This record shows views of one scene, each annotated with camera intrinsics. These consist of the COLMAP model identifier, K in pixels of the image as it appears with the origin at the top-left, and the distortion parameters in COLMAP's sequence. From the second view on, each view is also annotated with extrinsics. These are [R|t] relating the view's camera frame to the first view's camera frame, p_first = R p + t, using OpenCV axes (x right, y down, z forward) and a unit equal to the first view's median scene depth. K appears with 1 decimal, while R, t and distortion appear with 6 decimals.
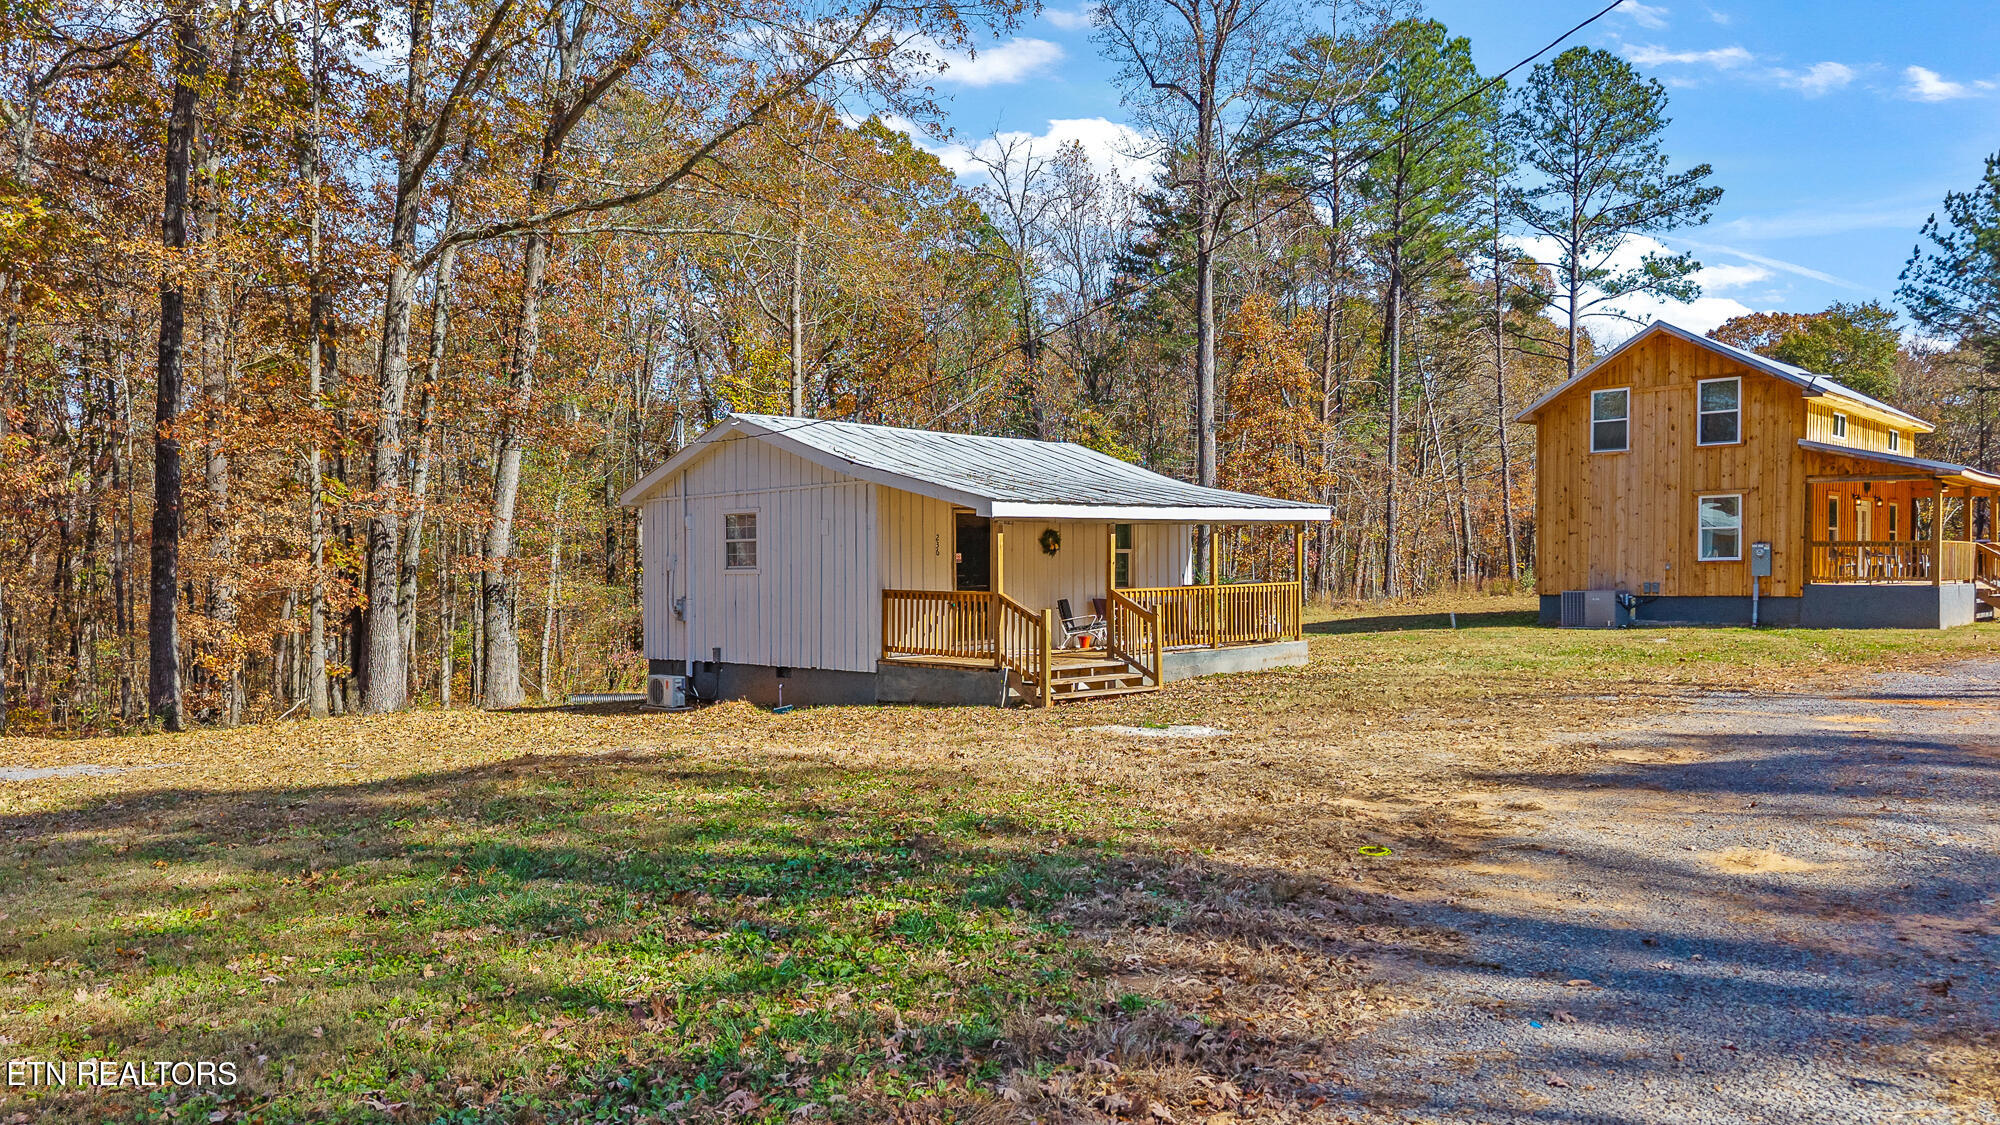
lens RADIAL K [[1386.6, 0, 1000.0], [0, 1386.6, 562.5], [0, 0, 1]] dist [0.008438, 0.000449]
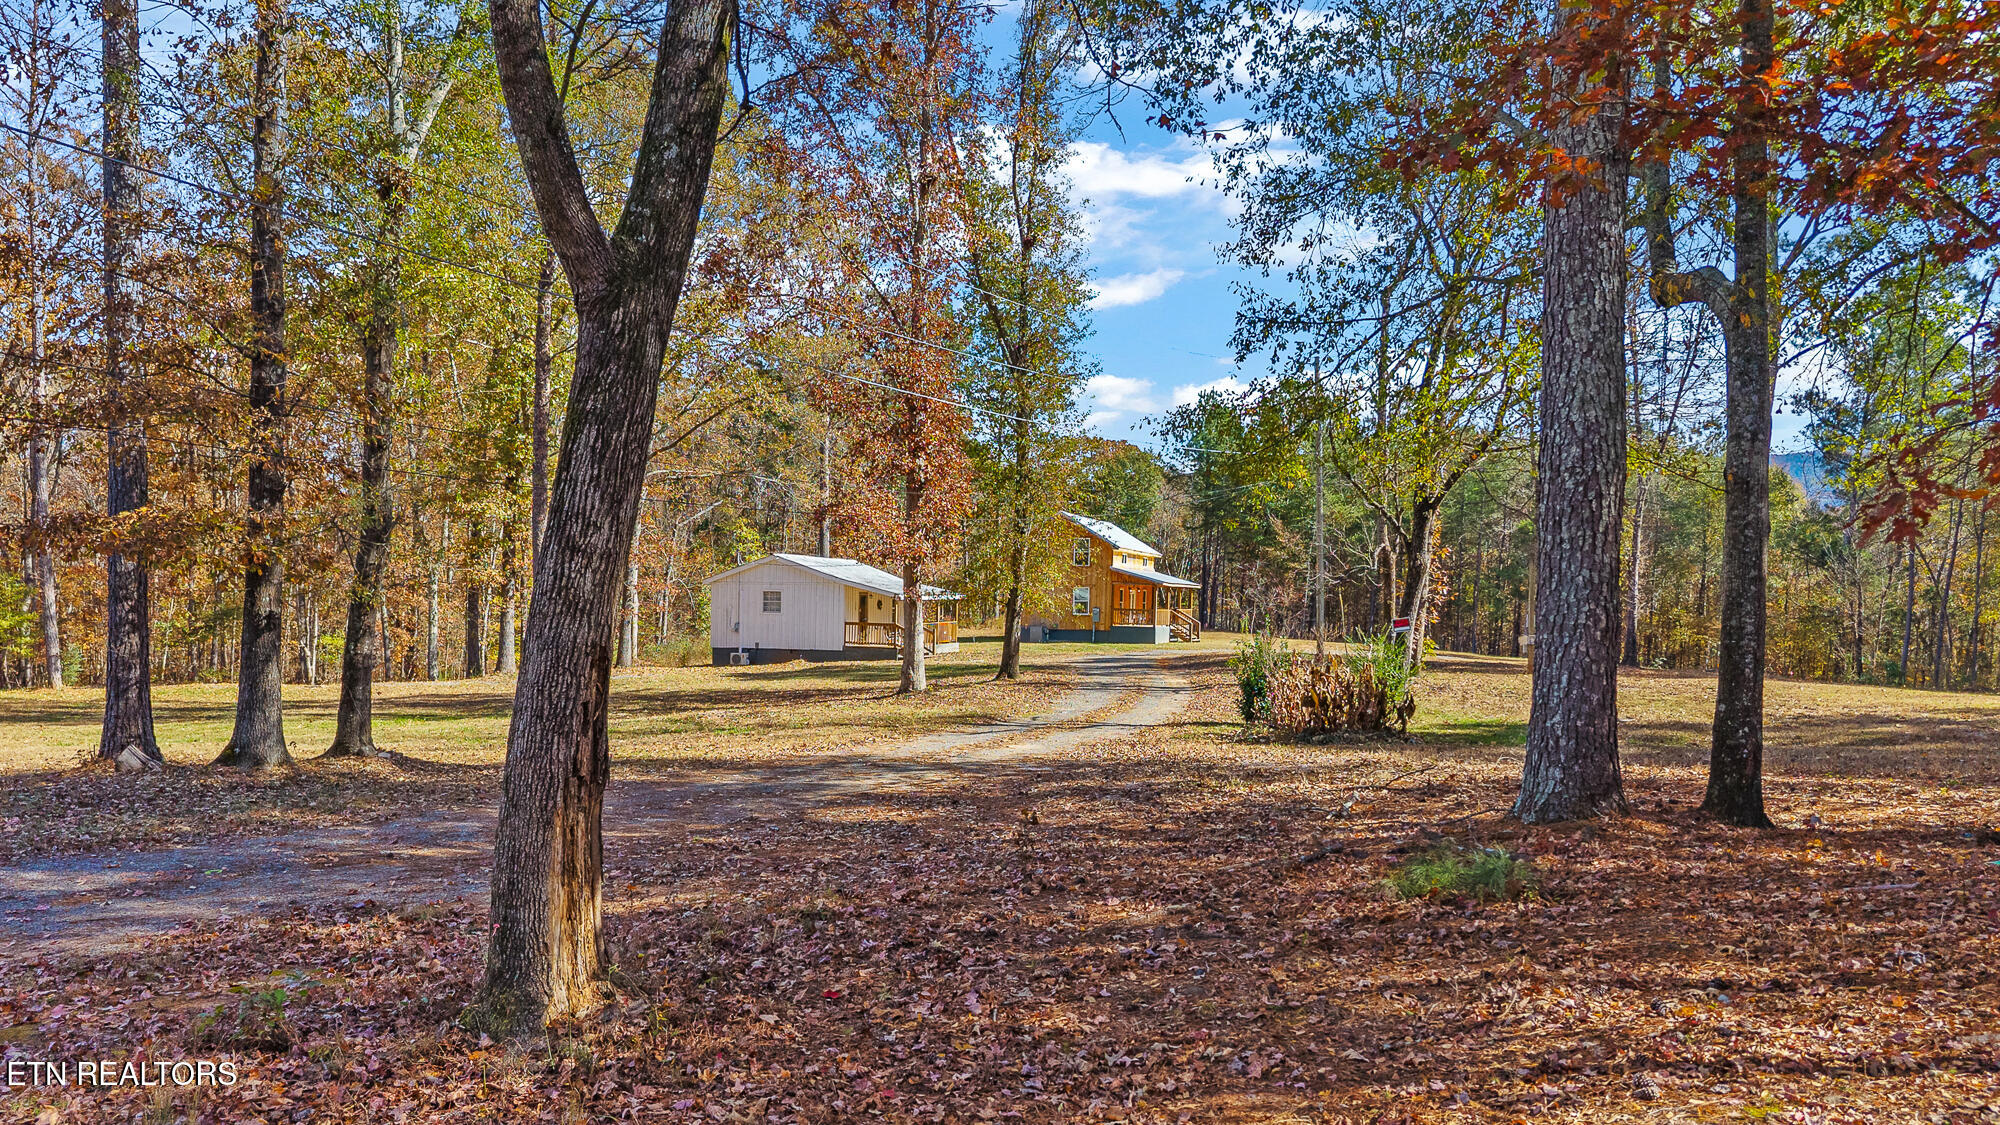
lens RADIAL K [[1386.6, 0, 1000.0], [0, 1386.6, 562.5], [0, 0, 1]] dist [0.008438, 0.000449]
pose [[0.899381, 0.036991, 0.435597, -0.663004], [-0.026399, 0.999191, -0.030345, -0.016167], [-0.436367, 0.015793, 0.899630, -1.110818]]
